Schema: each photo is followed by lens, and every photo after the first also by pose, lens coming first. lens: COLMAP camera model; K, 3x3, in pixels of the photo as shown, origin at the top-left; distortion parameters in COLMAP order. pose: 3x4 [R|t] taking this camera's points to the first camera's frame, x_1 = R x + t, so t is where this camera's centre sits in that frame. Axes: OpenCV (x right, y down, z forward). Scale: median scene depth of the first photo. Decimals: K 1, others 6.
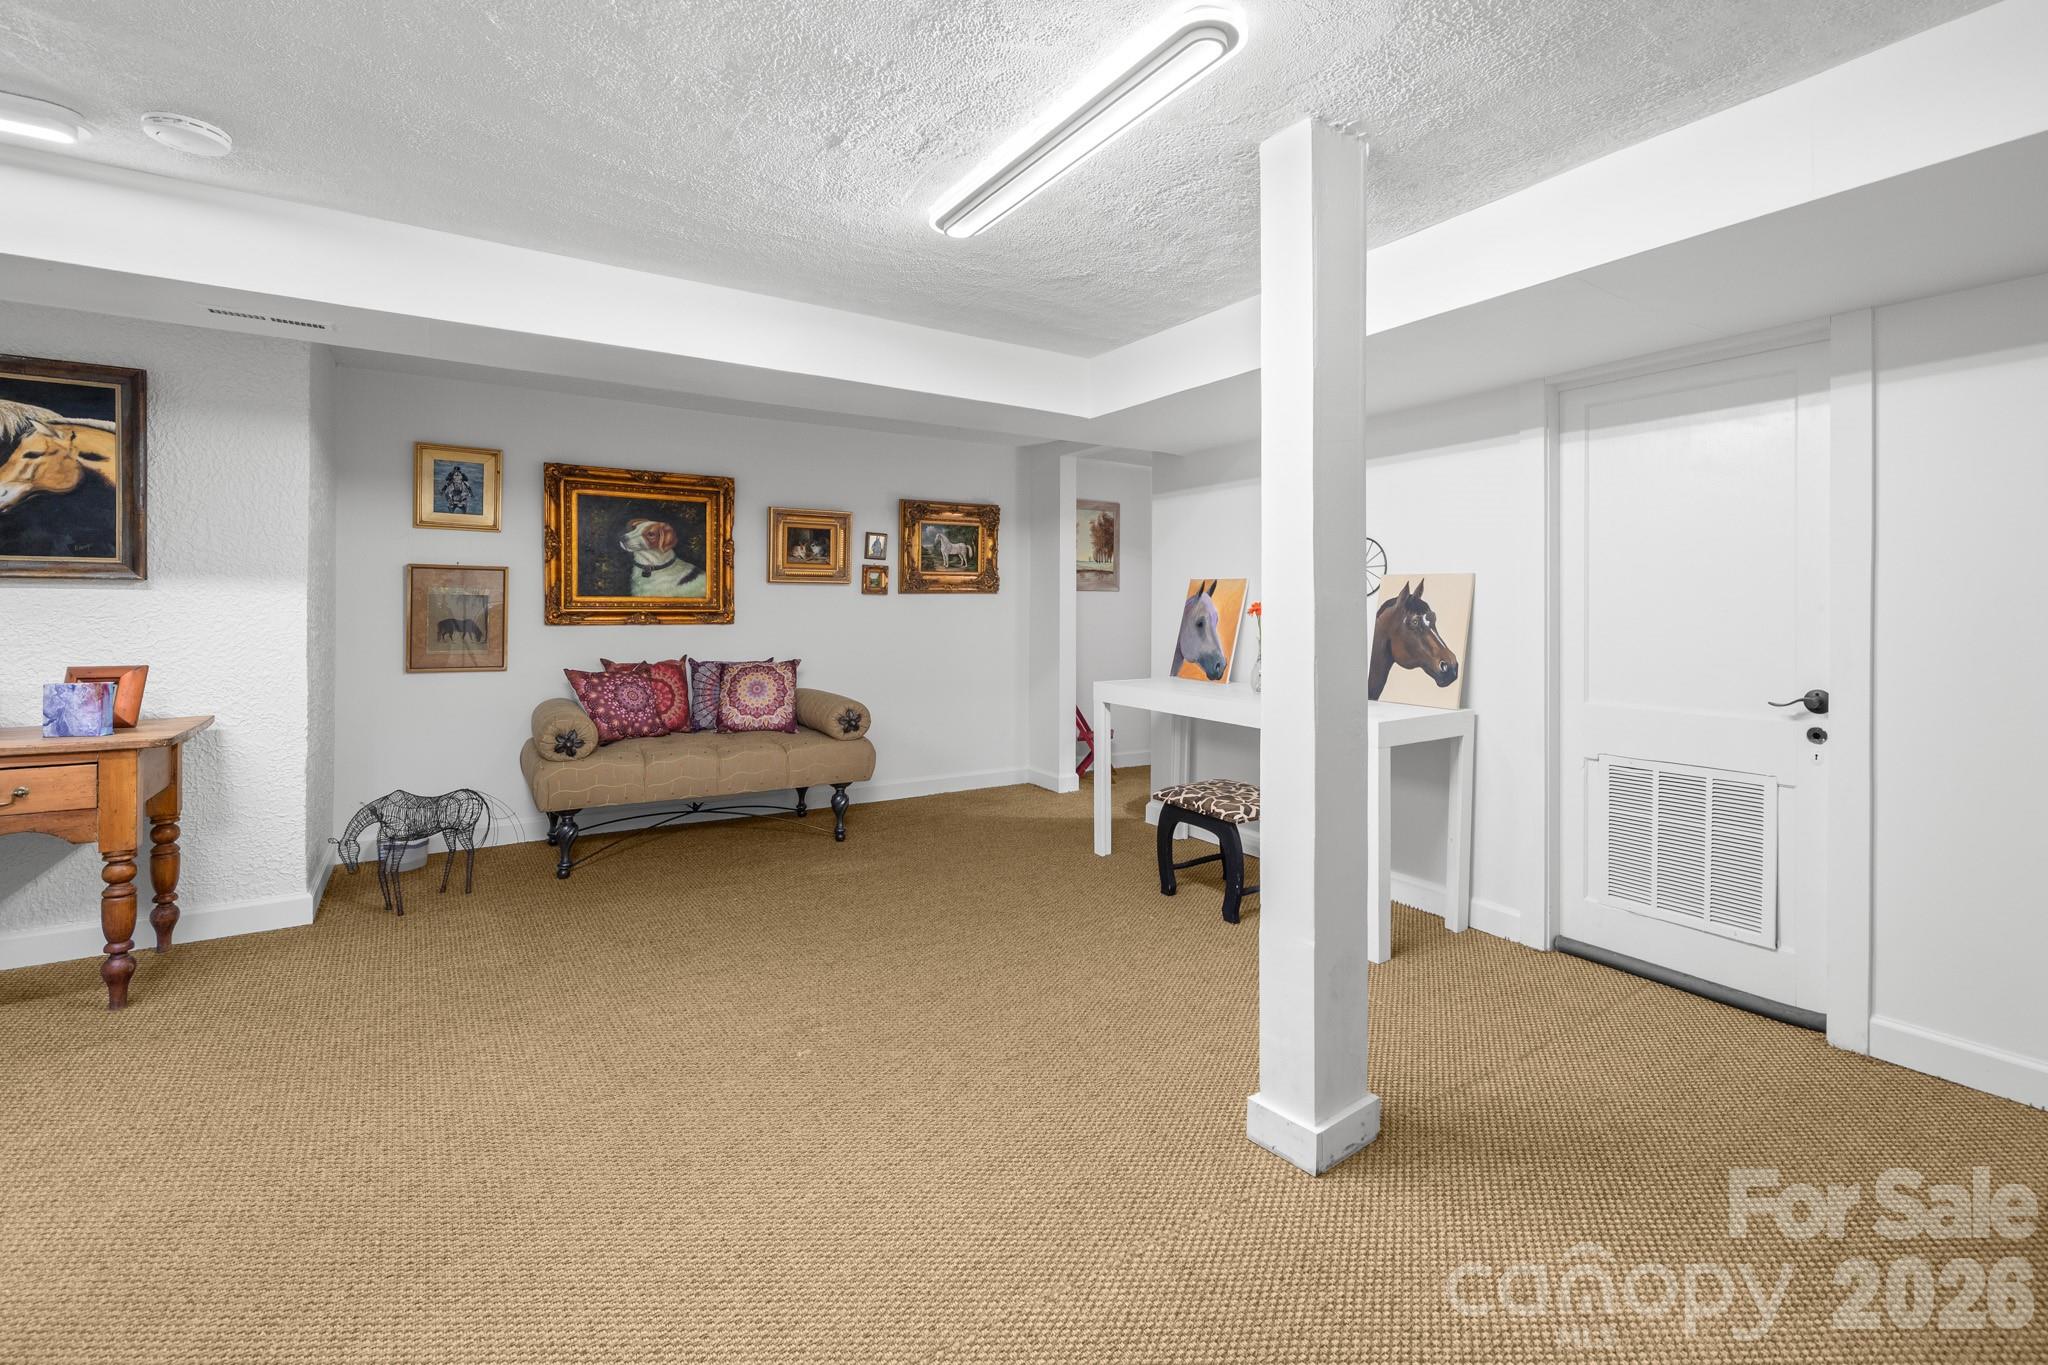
lens RADIAL K [[853.0, 0, 1024.9], [0, 853.0, 663.4], [0, 0, 1]] dist [-0.000523, -0.000054]
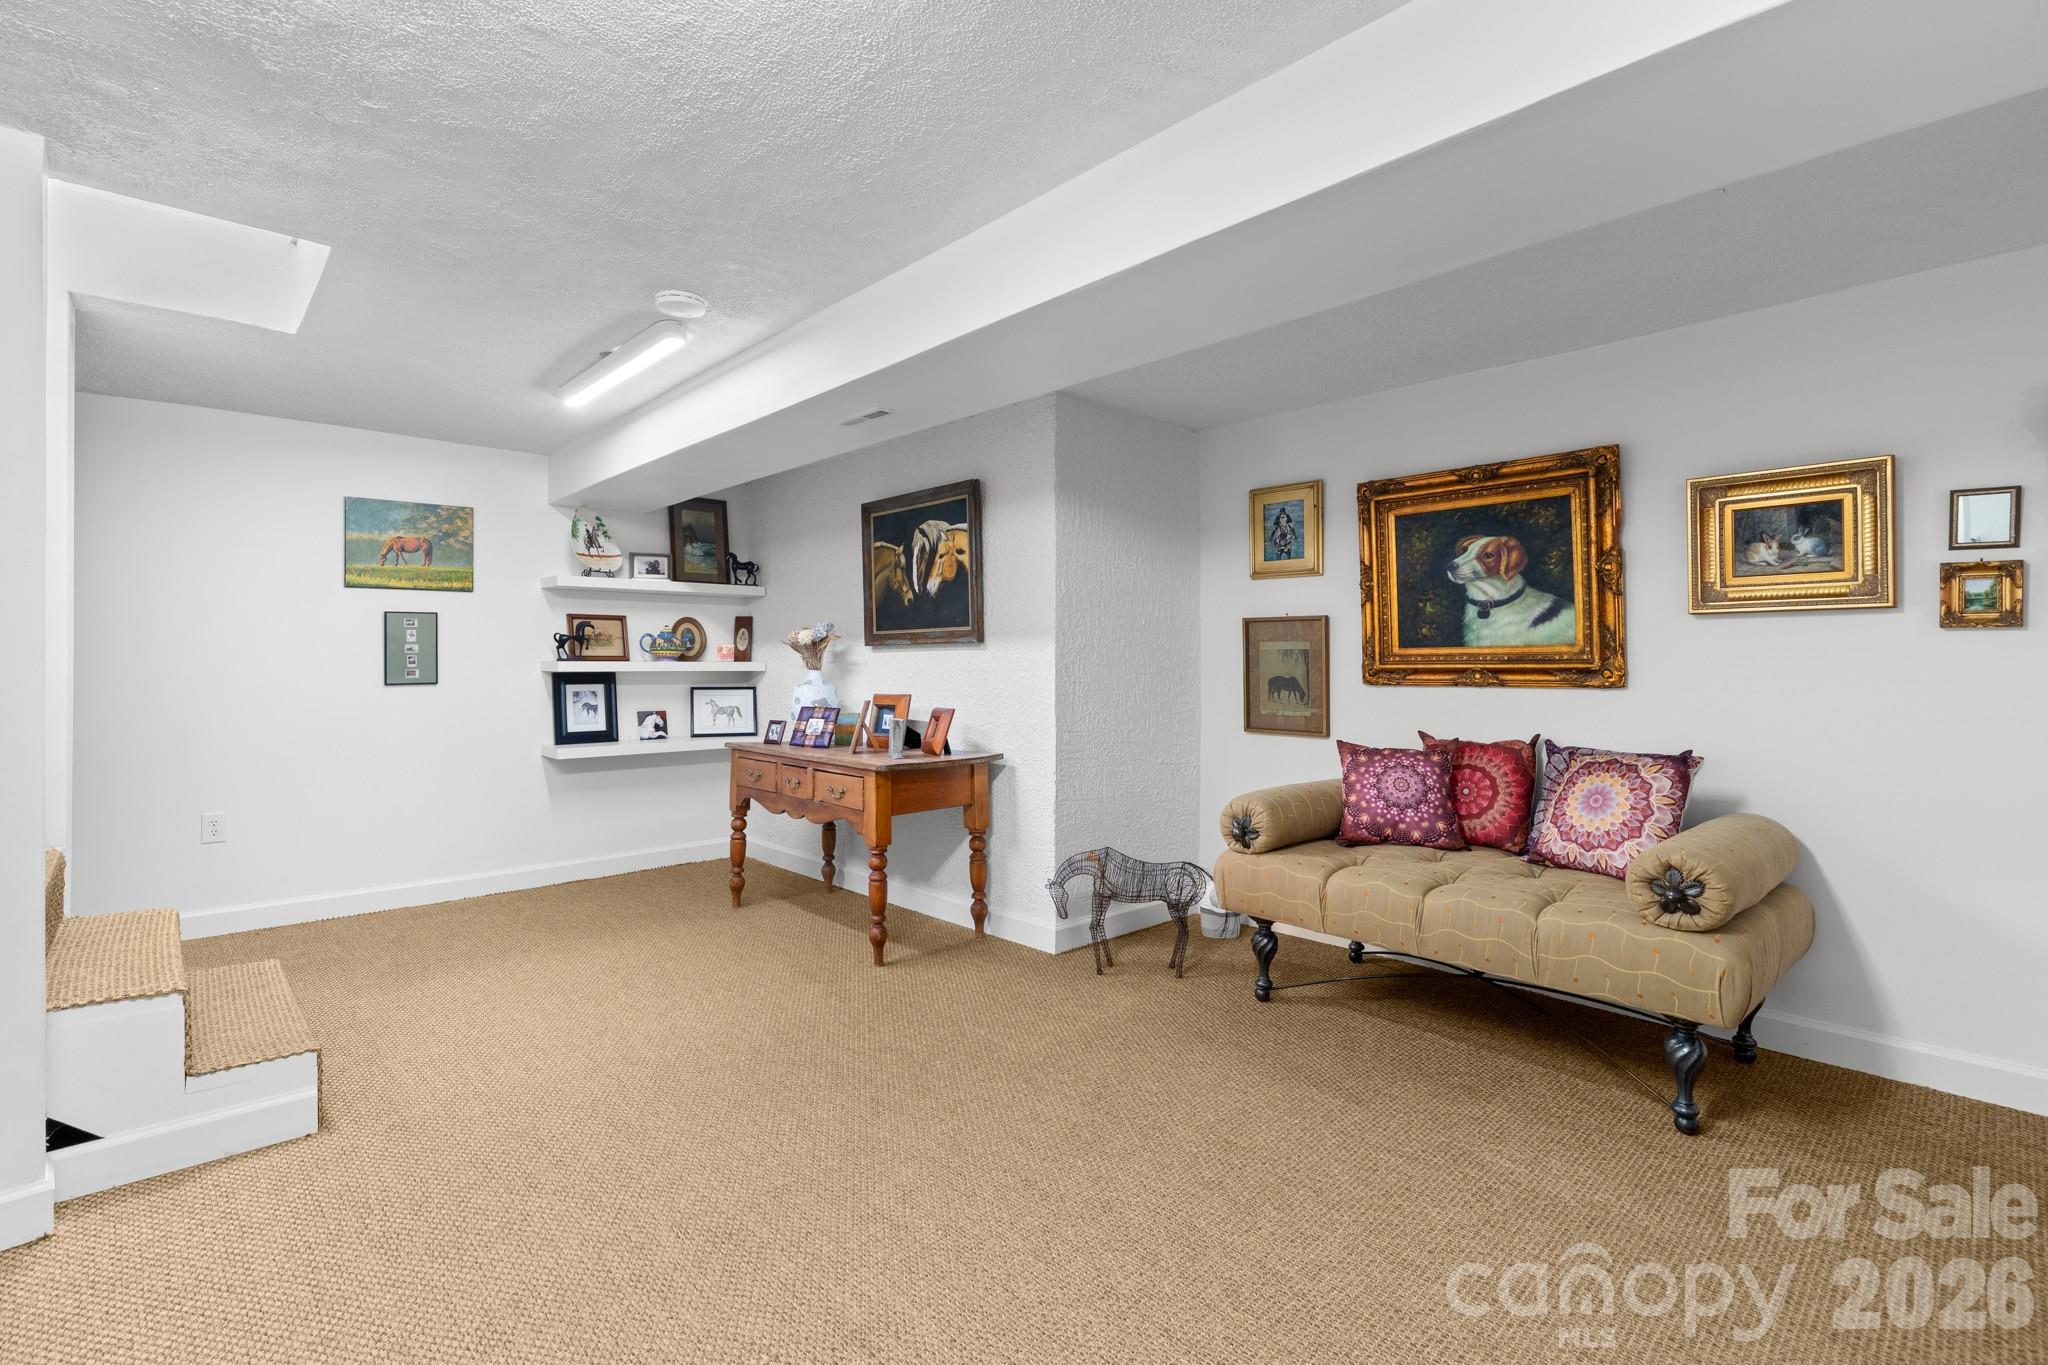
lens RADIAL K [[921.5, 0, 1024.0], [0, 921.5, 682.5], [0, 0, 1]] dist [-0.000754, 0.000108]
pose [[0.221521, 0.010860, -0.975095, 0.207787], [-0.062028, 0.998070, -0.002976, -0.023951], [0.973181, 0.061143, 0.221768, 0.481143]]
